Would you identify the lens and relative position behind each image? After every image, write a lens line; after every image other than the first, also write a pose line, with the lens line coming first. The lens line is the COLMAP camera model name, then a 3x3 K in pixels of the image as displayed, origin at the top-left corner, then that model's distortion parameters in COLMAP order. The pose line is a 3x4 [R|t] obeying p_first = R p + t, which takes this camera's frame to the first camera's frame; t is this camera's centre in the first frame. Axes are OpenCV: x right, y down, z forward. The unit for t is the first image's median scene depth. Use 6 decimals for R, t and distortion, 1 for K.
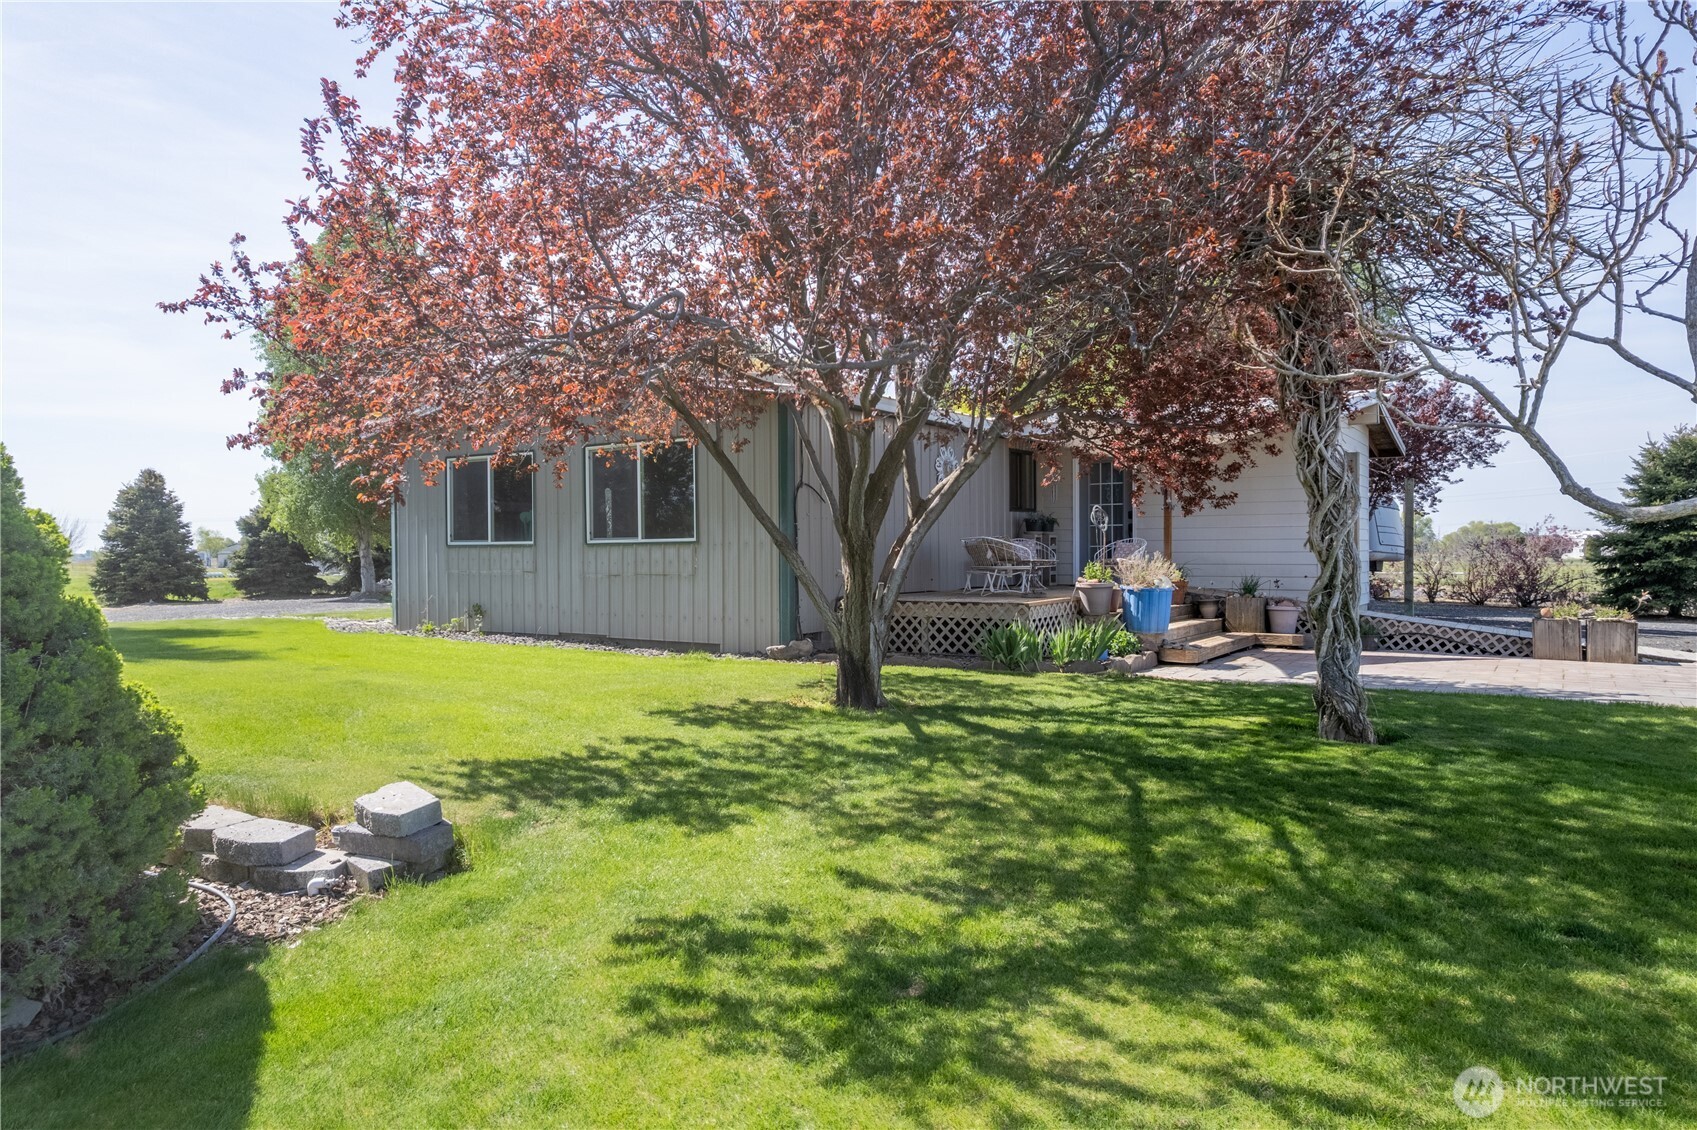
lens RADIAL K [[1064.1, 0, 846.0], [0, 1064.1, 562.9], [0, 0, 1]] dist [-0.001931, -0.000696]
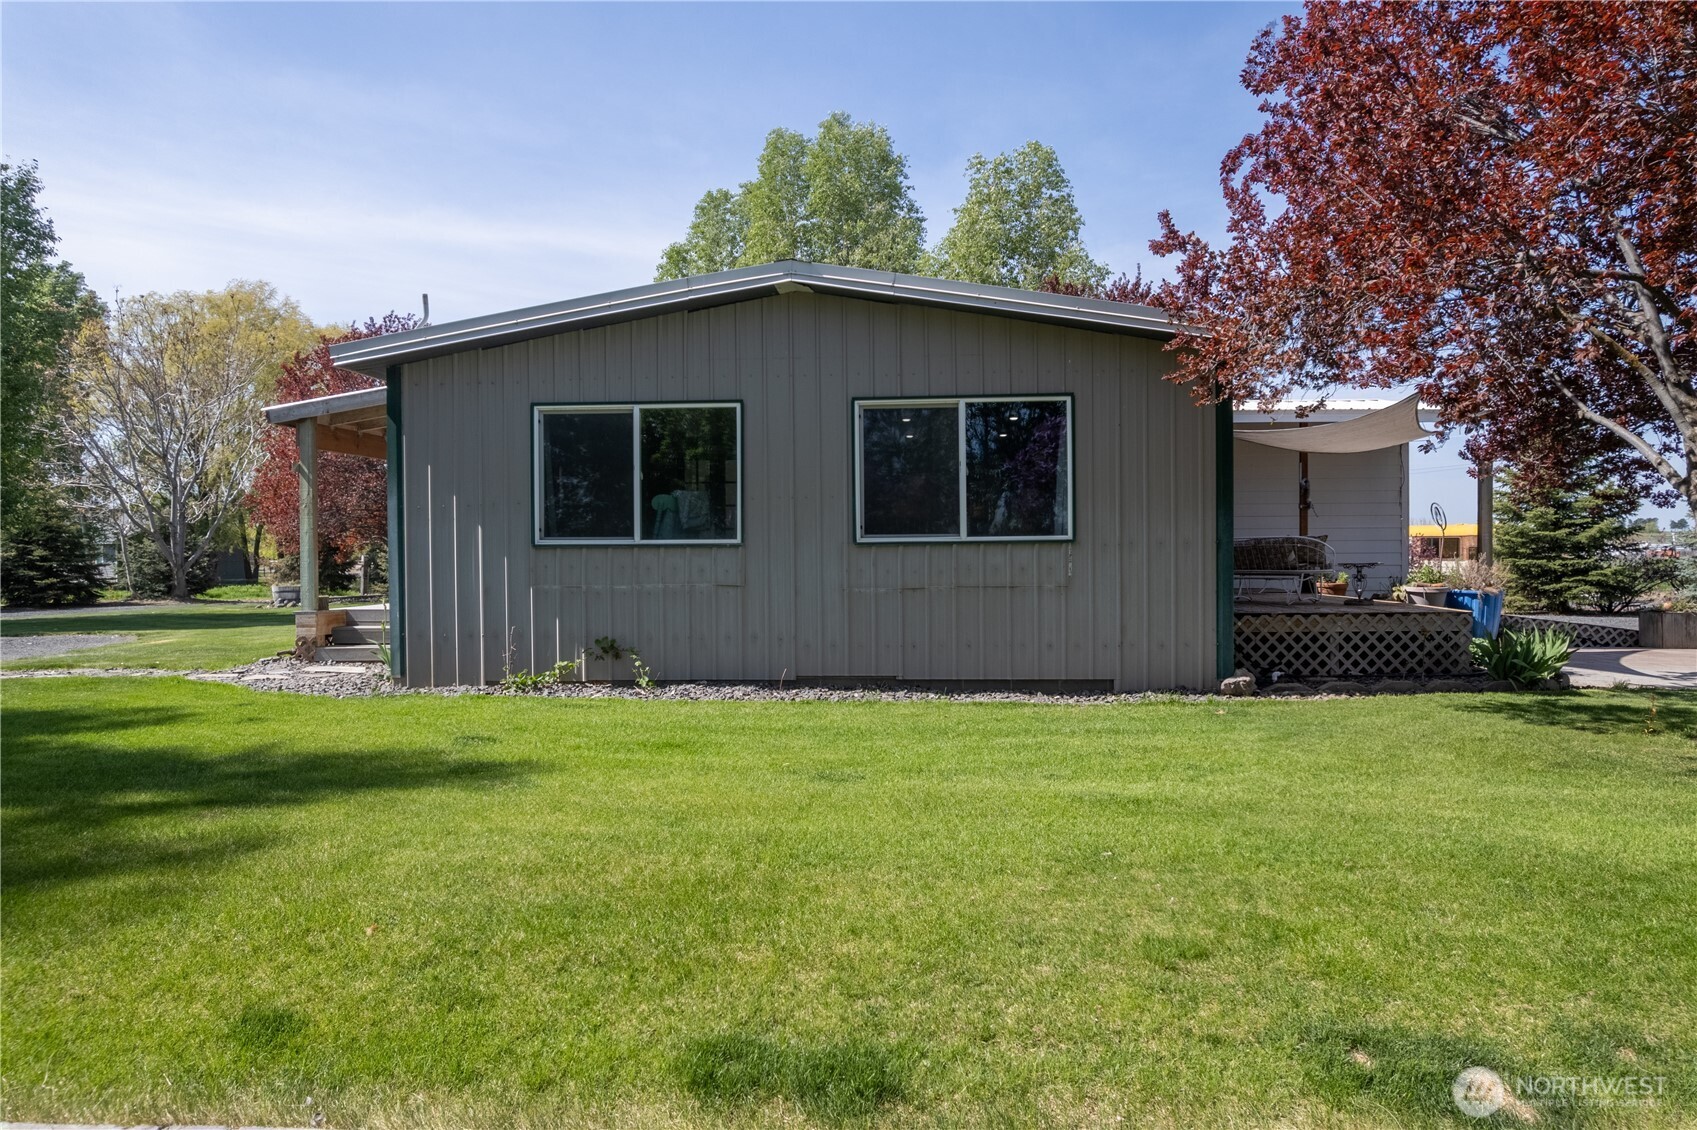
lens RADIAL K [[1064.1, 0, 849.0], [0, 1064.1, 565.5], [0, 0, 1]] dist [-0.001931, -0.000696]
pose [[0.863205, -0.006522, 0.504812, -0.628877], [0.008220, 0.999966, -0.001136, -0.002838], [-0.504787, 0.005130, 0.863229, 0.443311]]
